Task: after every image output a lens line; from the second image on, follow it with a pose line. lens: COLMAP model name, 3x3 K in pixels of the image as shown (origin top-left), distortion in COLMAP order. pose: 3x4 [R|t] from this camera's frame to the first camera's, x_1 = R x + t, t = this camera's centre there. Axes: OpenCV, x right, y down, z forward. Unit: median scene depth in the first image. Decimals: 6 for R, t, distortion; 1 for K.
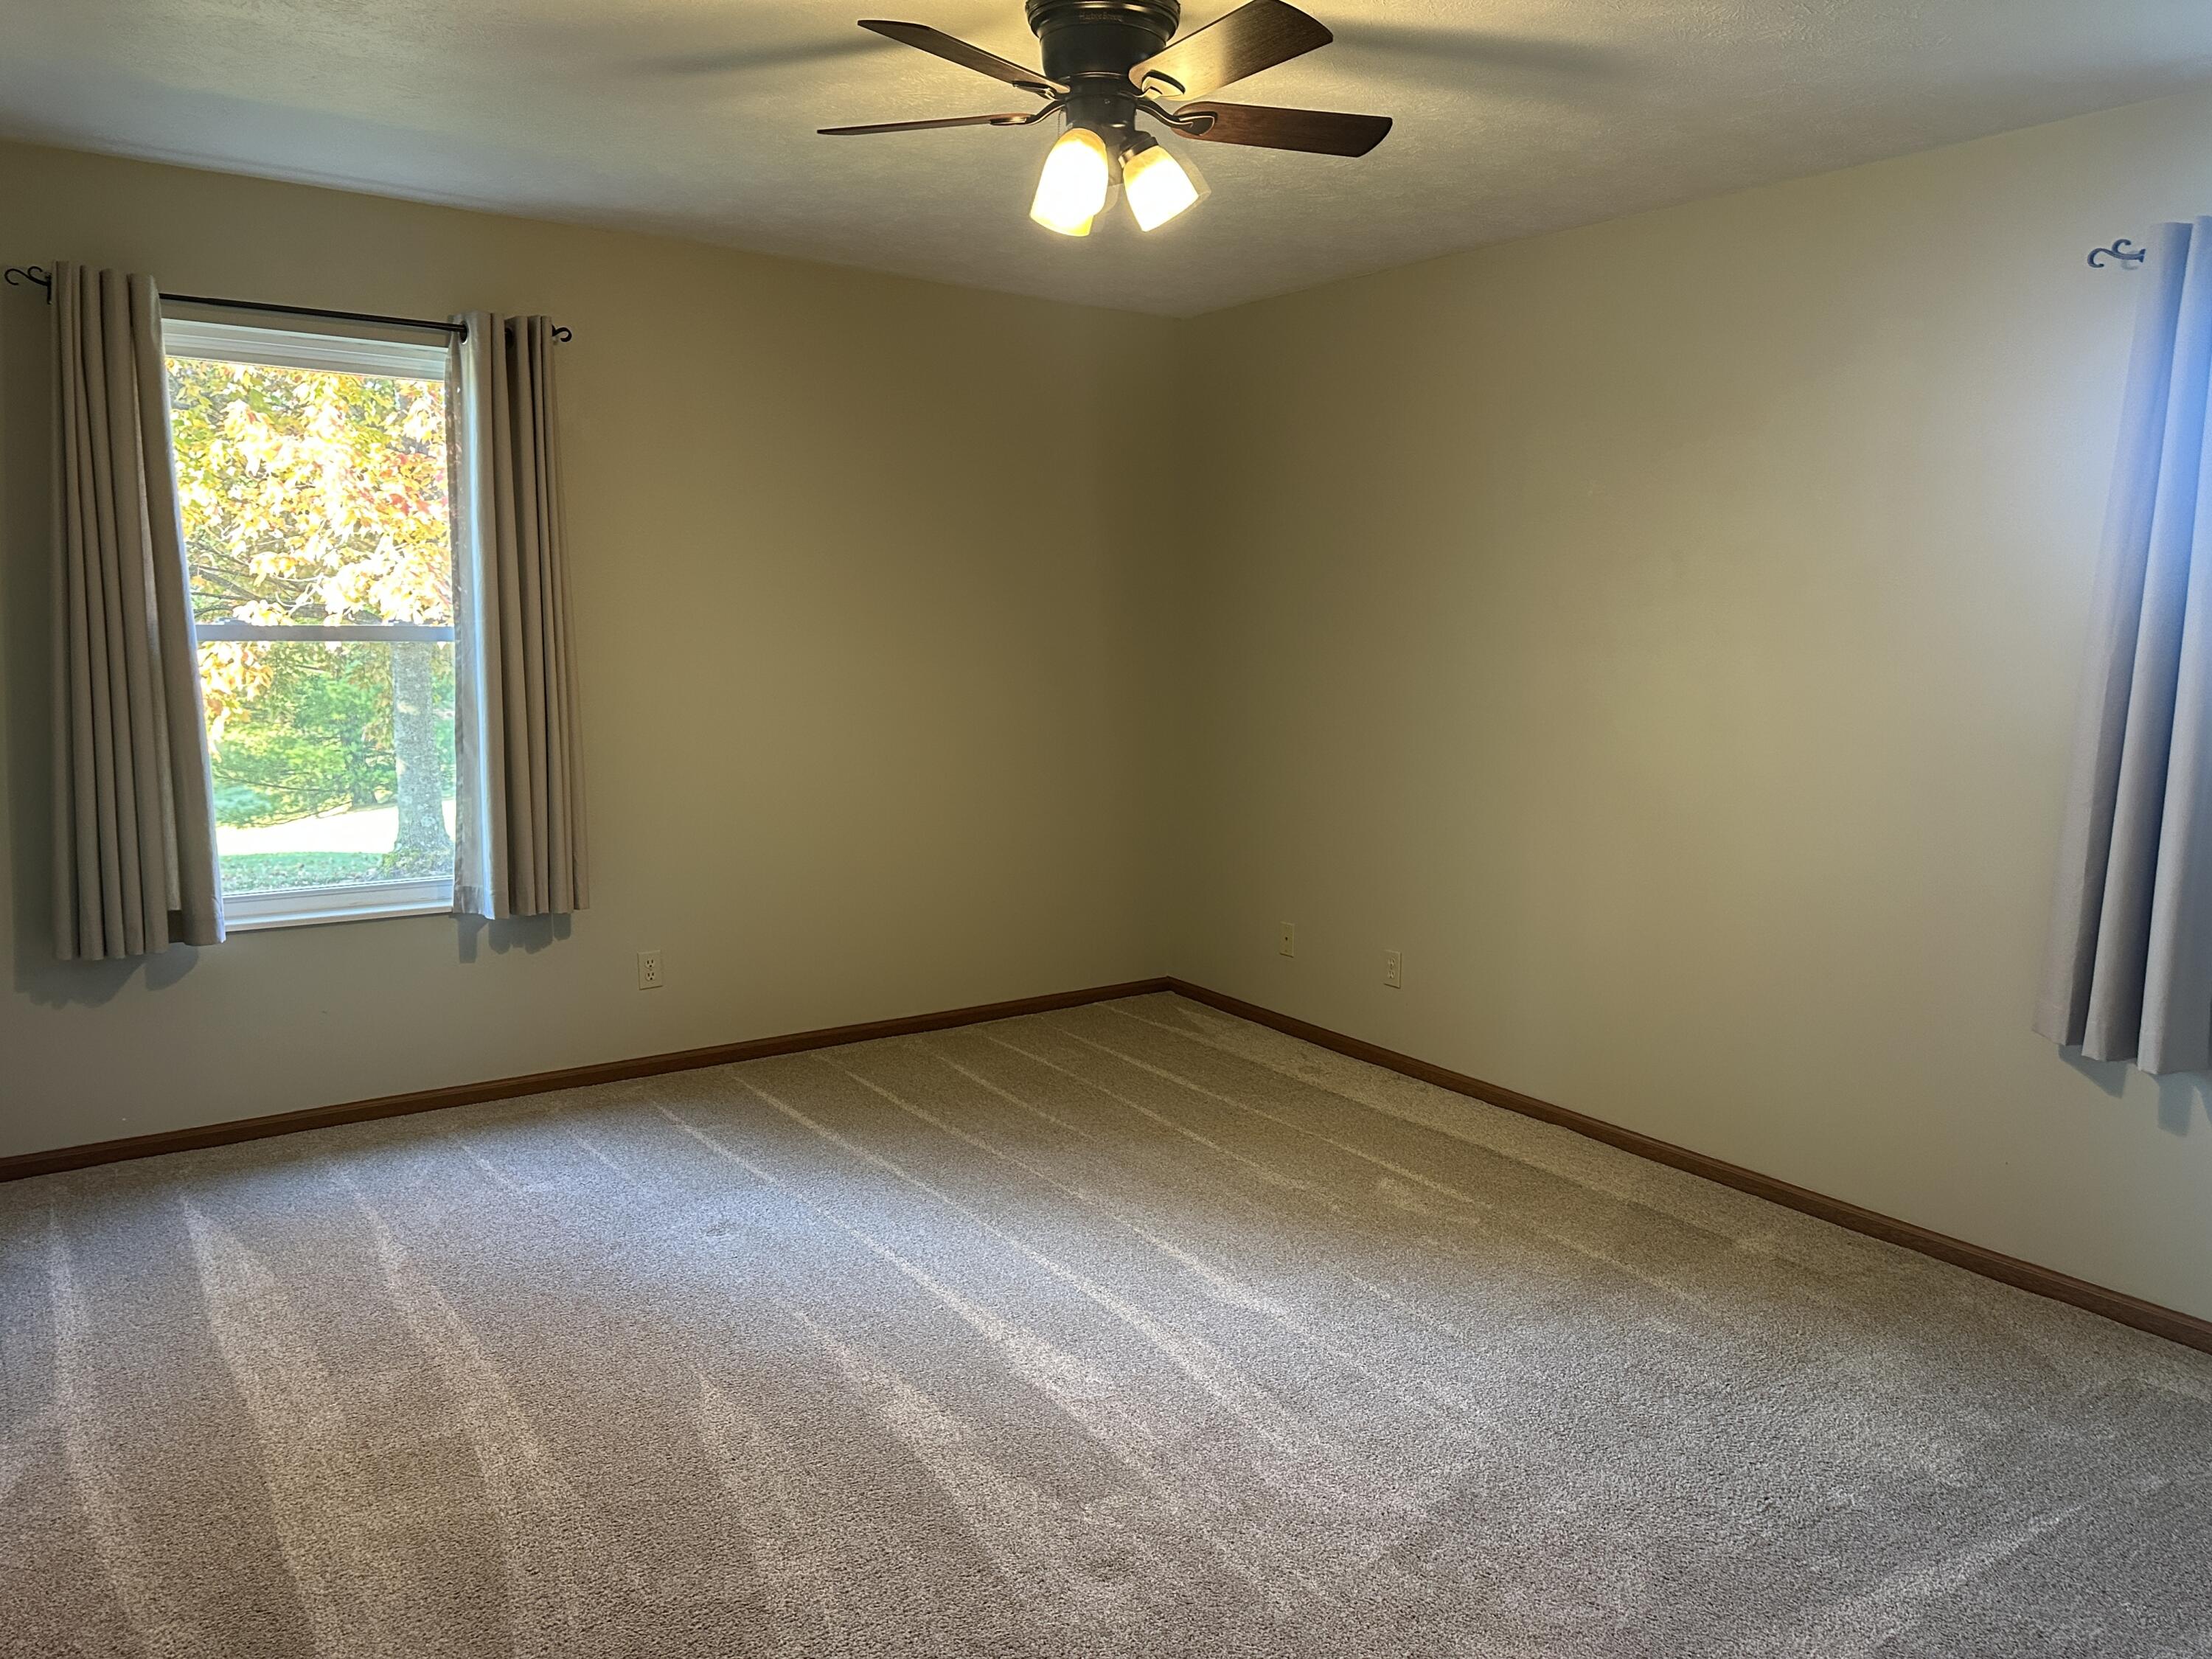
lens RADIAL K [[1558.4, 0, 1106.6], [0, 1558.4, 831.0], [0, 0, 1]] dist [0.071689, -0.102926]
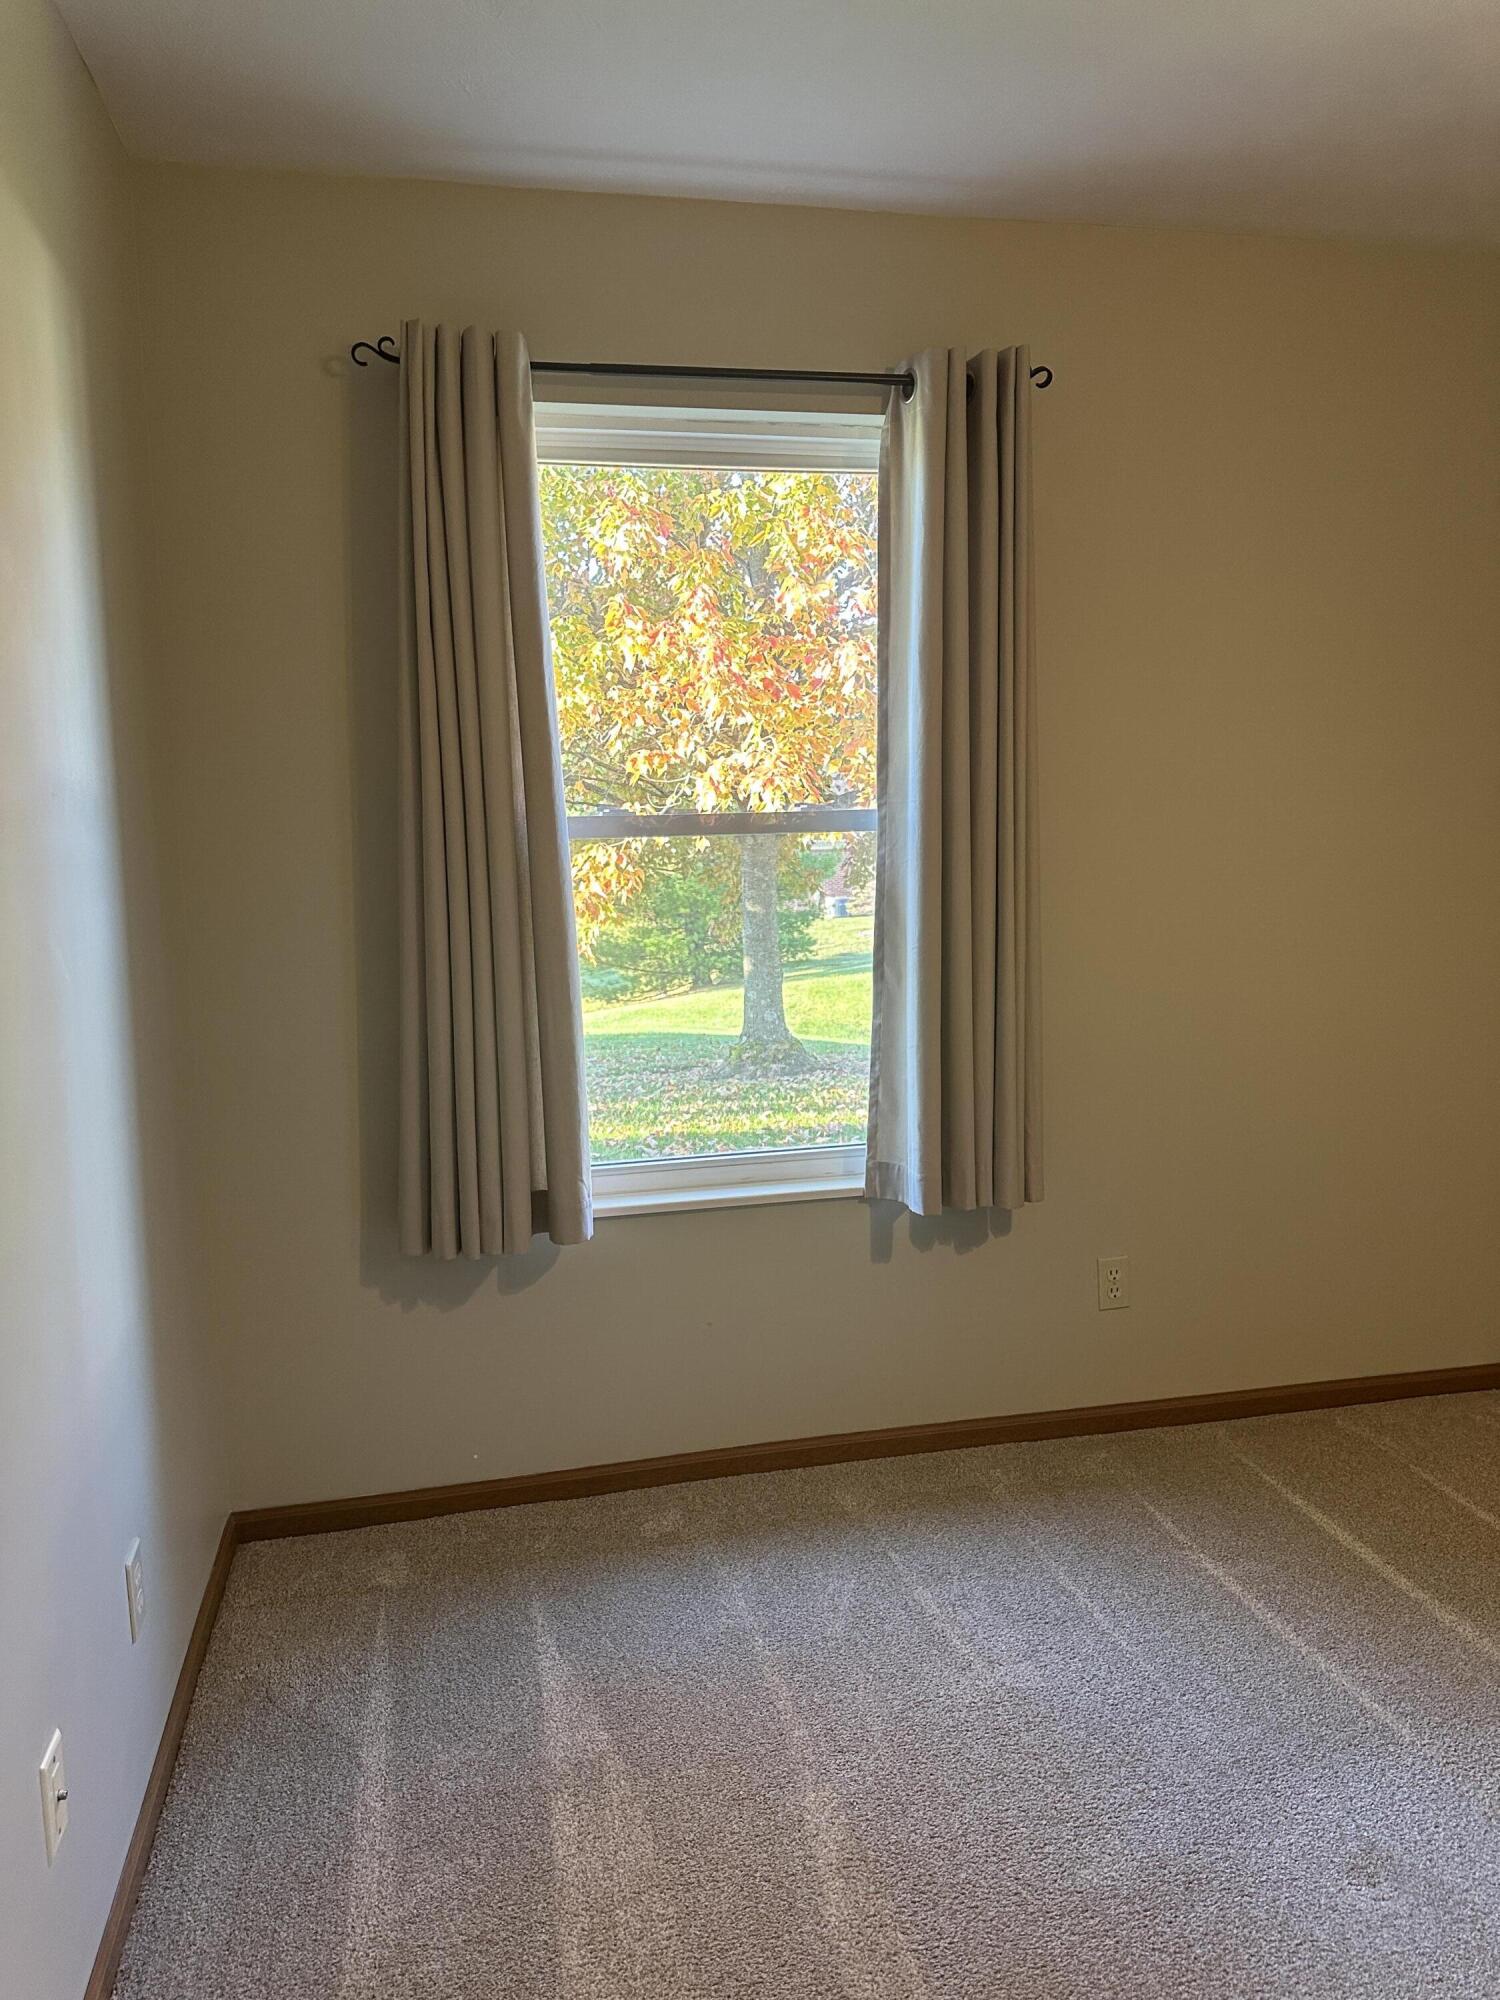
lens RADIAL K [[1409.1, 0, 755.3], [0, 1409.1, 995.2], [0, 0, 1]] dist [0.071689, -0.102926]
pose [[0.921589, 0.013920, -0.387918, -0.201758], [-0.016970, 0.999846, -0.004438, -0.037949], [0.387796, 0.010673, 0.921683, 0.358468]]
